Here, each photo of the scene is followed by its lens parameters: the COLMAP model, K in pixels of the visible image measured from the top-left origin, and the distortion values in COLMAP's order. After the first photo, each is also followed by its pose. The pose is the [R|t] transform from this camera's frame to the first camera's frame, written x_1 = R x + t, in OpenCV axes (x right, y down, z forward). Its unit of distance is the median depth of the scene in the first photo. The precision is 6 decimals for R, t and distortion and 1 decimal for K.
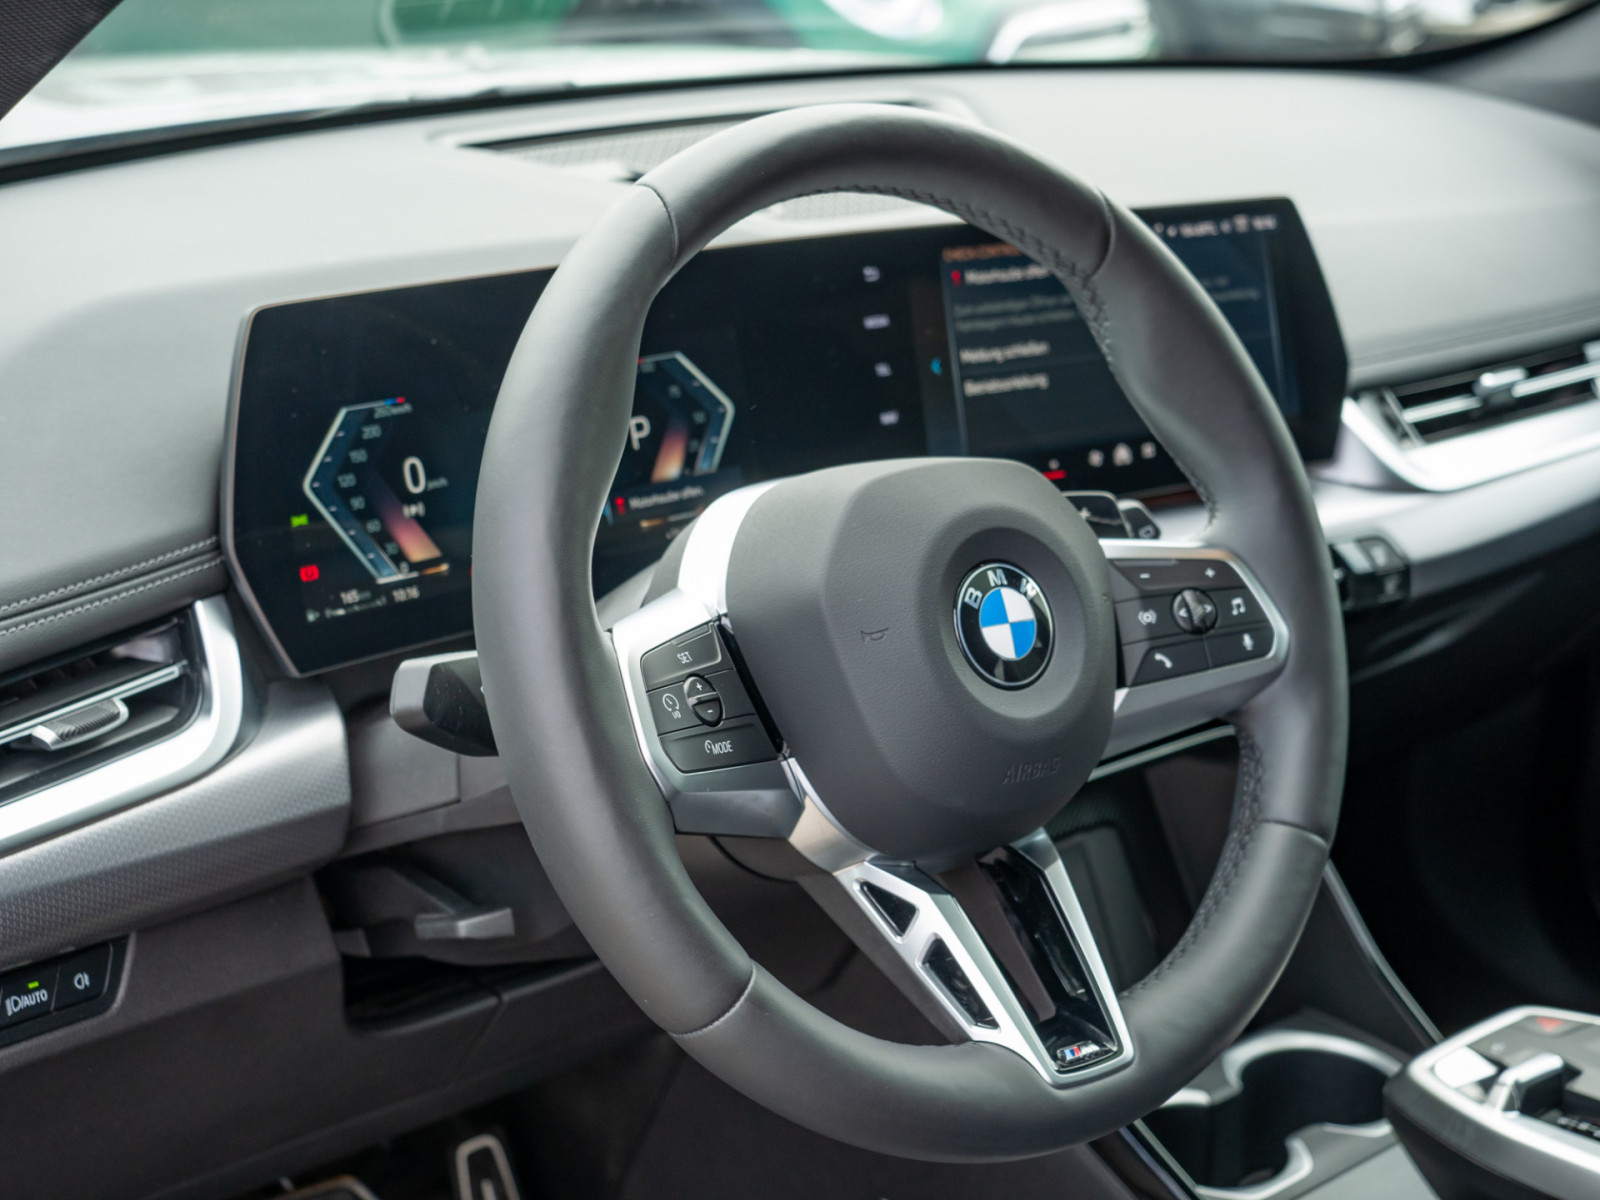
lens RADIAL K [[2524.7, 0, 800.7], [0, 2524.7, 604.4], [0, 0, 1]] dist [0.006203, 0.000000]
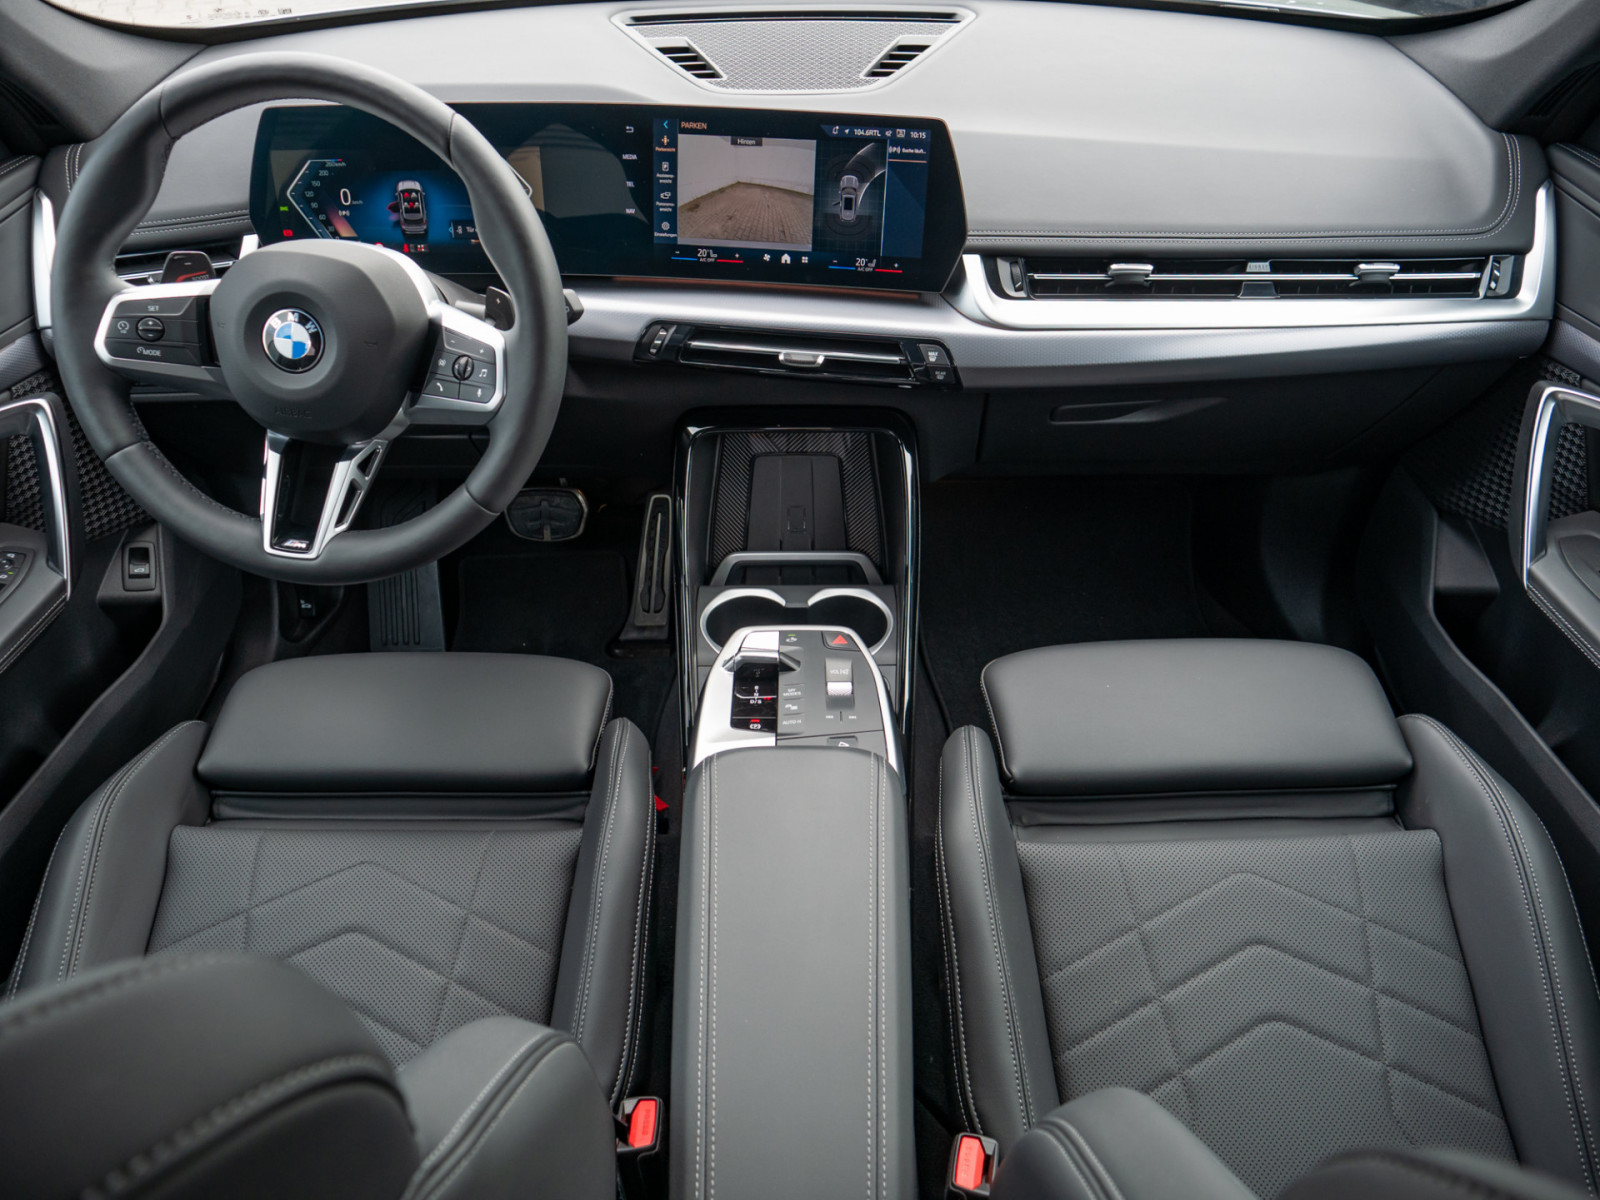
lens RADIAL K [[1131.4, 0, 811.9], [0, 1131.4, 610.1], [0, 0, 1]] dist [-0.057967, 0.019944]
pose [[0.750593, 0.406358, -0.521041, 0.806553], [-0.190313, 0.888077, 0.418450, -0.215550], [0.632765, -0.214925, 0.743919, 0.463018]]
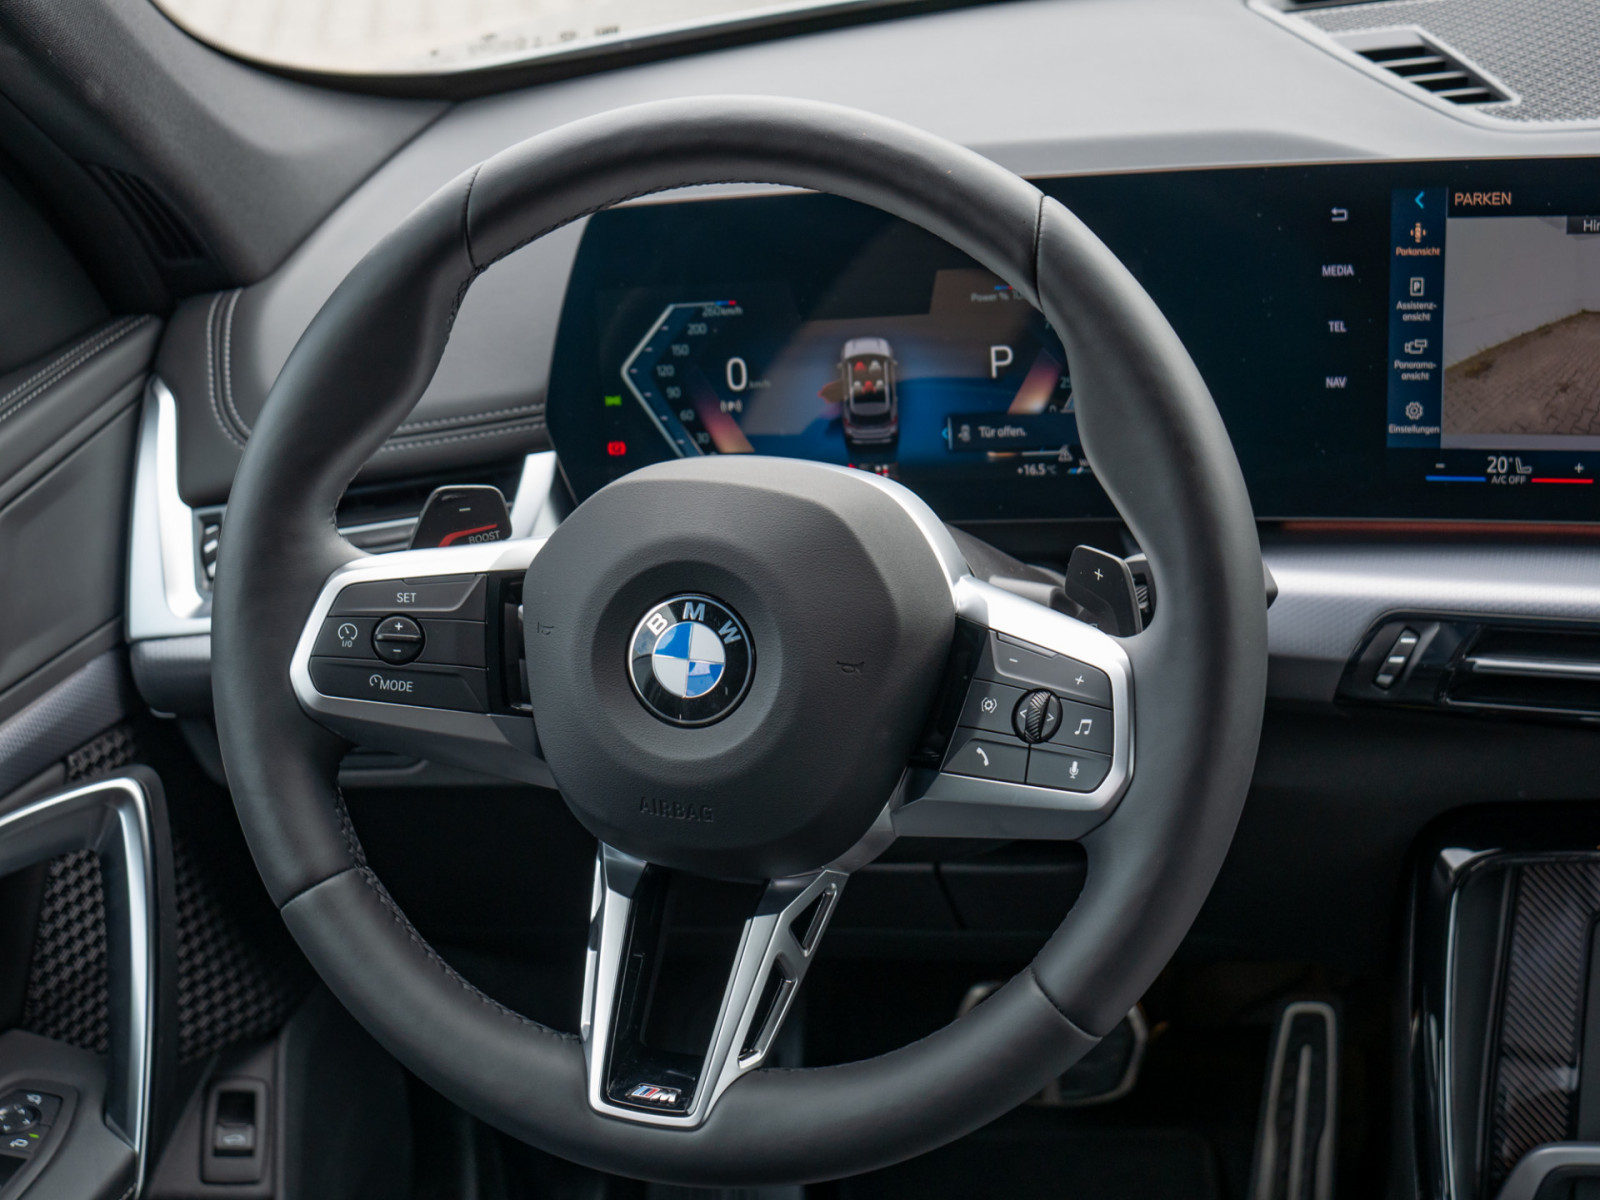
lens RADIAL K [[2524.7, 0, 801.9], [0, 2524.7, 603.2], [0, 0, 1]] dist [0.006203, 0.000000]
pose [[0.577394, 0.244865, -0.778882, 0.726339], [-0.119251, 0.969030, 0.216242, -0.193185], [0.807710, -0.031974, 0.588713, 0.391288]]
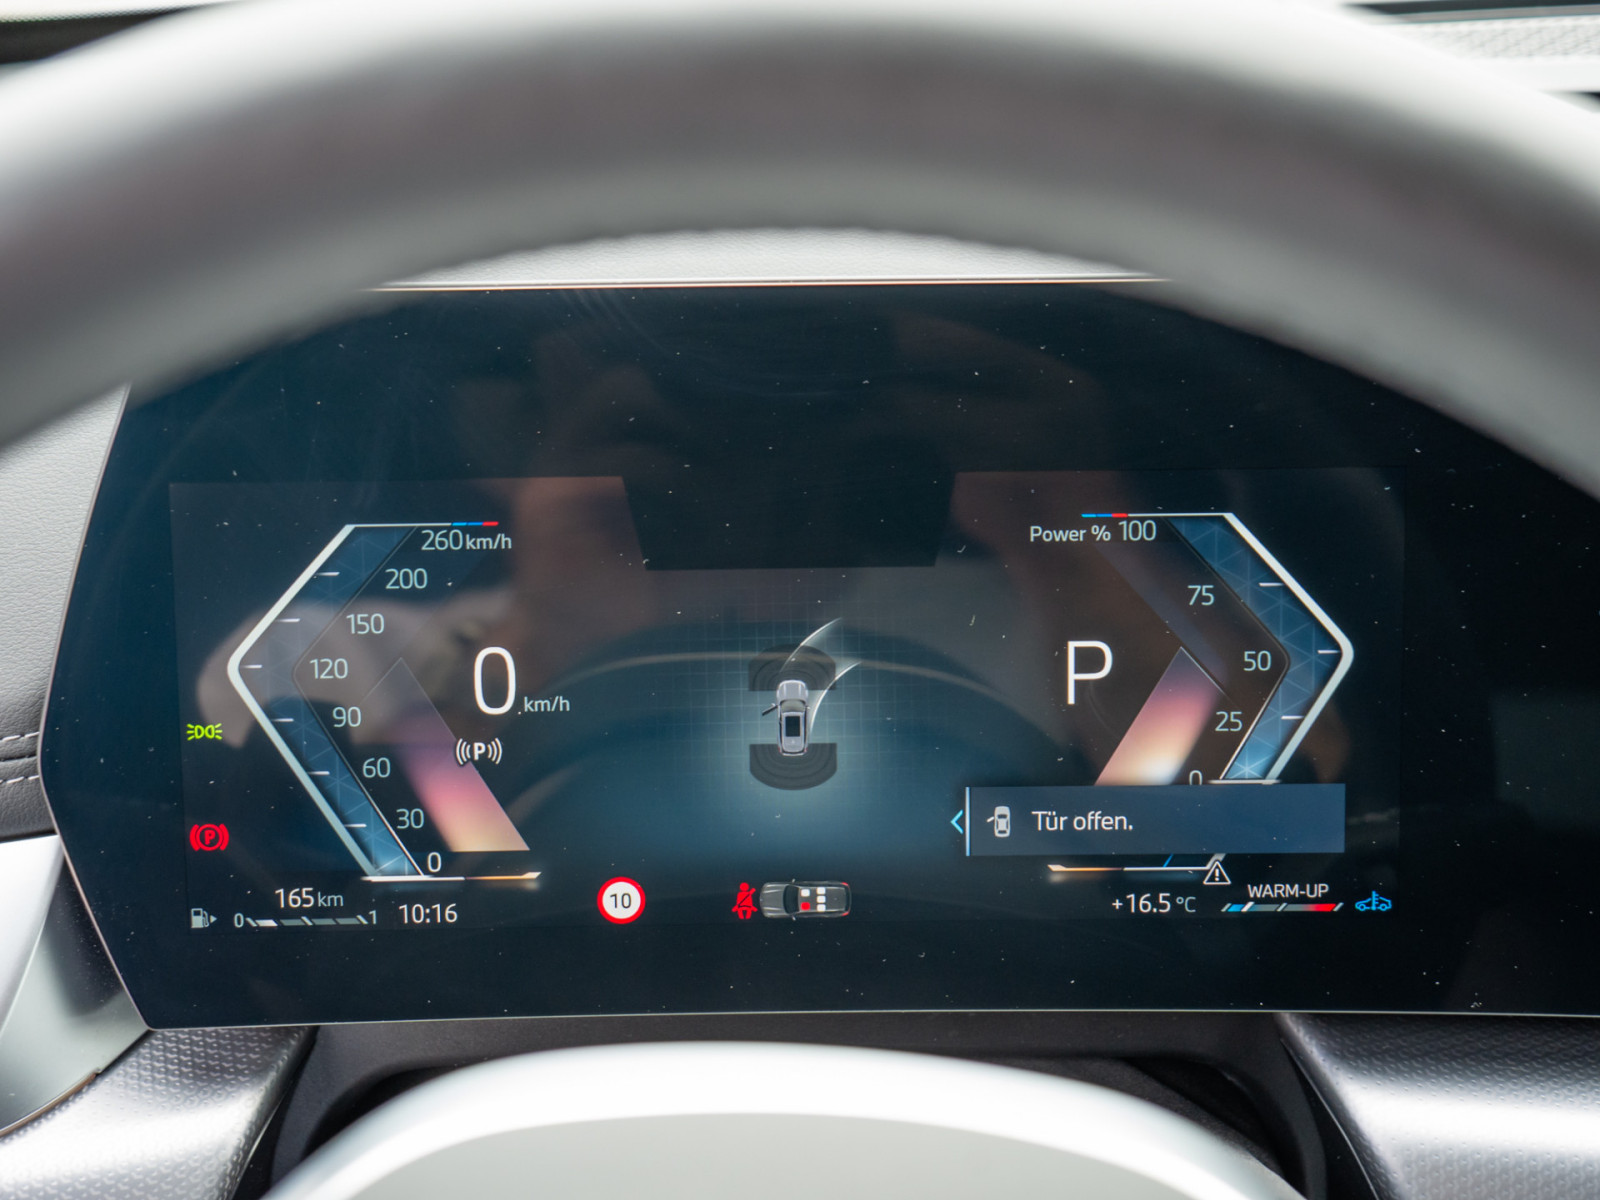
lens RADIAL K [[2320.5, 0, 804.1], [0, 2320.5, 598.0], [0, 0, 1]] dist [0.019864, 0.000000]
pose [[0.758469, 0.226234, -0.611182, 0.160668], [-0.180530, 0.974049, 0.136517, -0.138692], [0.626206, 0.006793, 0.779628, 0.695879]]
